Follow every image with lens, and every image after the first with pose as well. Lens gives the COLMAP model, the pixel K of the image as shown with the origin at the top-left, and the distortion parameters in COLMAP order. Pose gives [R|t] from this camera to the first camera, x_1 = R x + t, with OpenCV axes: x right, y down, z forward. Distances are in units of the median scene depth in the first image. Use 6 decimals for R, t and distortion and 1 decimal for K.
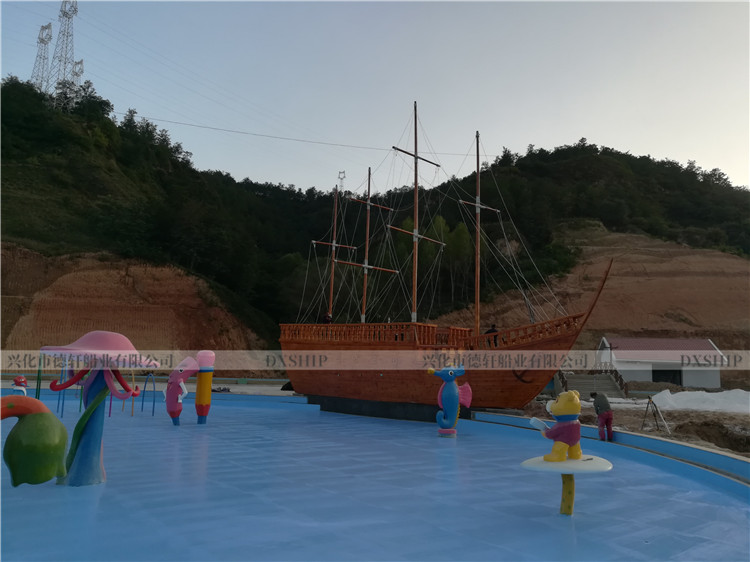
lens RADIAL K [[570.5, 0, 375.0], [0, 570.5, 281.0], [0, 0, 1]] dist [0.001344, 0.012247]
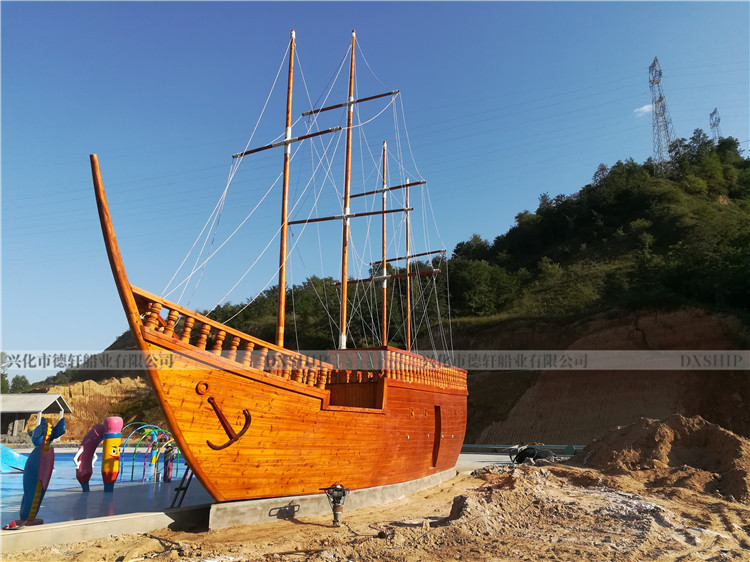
lens RADIAL K [[588.7, 0, 375.0], [0, 588.7, 281.0], [0, 0, 1]] dist [-0.036092, 0.069874]
pose [[0.404082, -0.260288, -0.876908, 0.121578], [0.159591, 0.964018, -0.212604, 0.025846], [0.900693, -0.054037, 0.431082, 0.136767]]
